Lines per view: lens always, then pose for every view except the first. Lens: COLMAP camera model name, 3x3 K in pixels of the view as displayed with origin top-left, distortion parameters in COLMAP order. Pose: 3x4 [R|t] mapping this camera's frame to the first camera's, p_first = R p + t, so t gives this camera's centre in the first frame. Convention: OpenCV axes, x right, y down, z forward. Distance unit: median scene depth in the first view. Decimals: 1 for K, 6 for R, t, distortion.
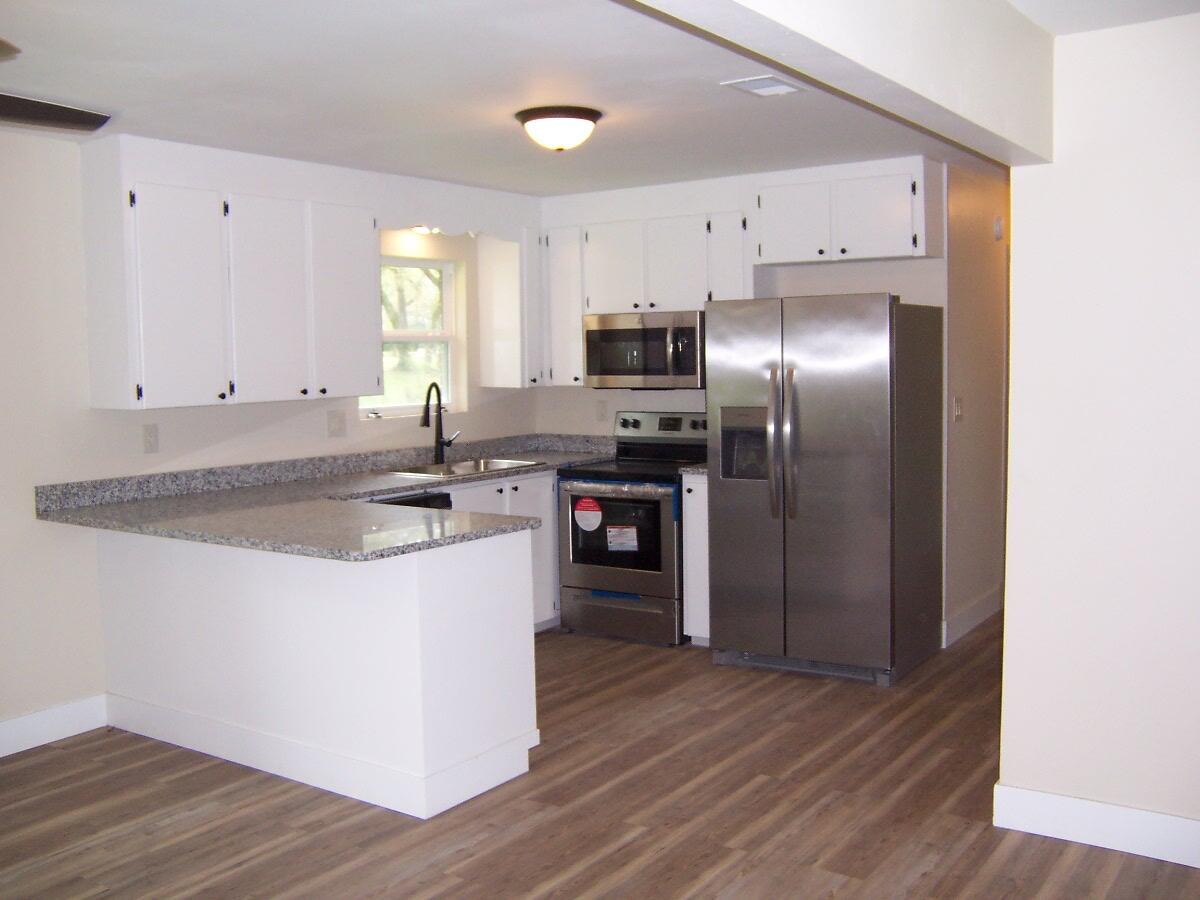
lens RADIAL K [[1159.4, 0, 600.0], [0, 1159.4, 450.0], [0, 0, 1]] dist [-0.004144, 0.000222]
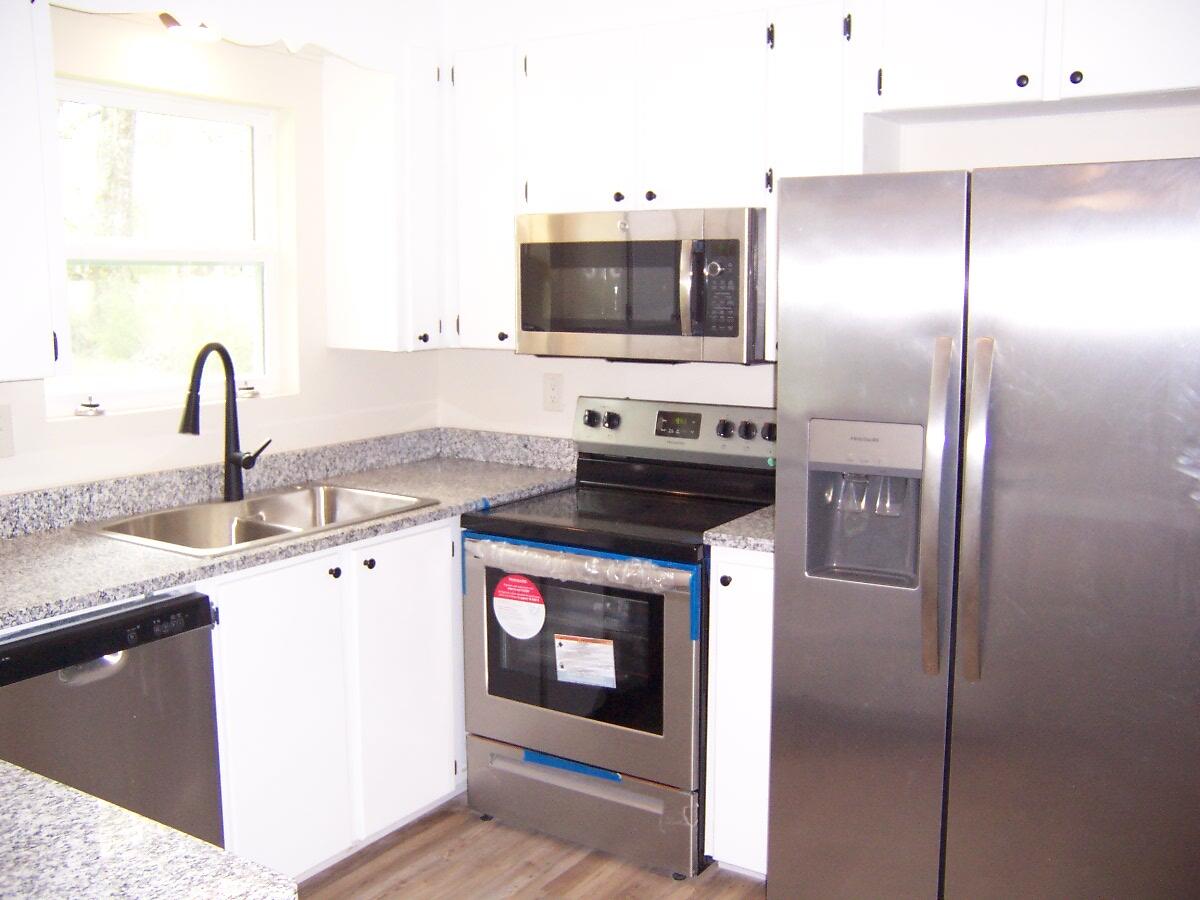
lens RADIAL K [[1162.3, 0, 614.8], [0, 1162.3, 452.1], [0, 0, 1]] dist [-0.064734, 0.001214]
pose [[0.998992, 0.012146, 0.043217, 0.009006], [-0.014836, 0.997936, 0.062477, -0.044970], [-0.042369, -0.063055, 0.997110, 0.492190]]
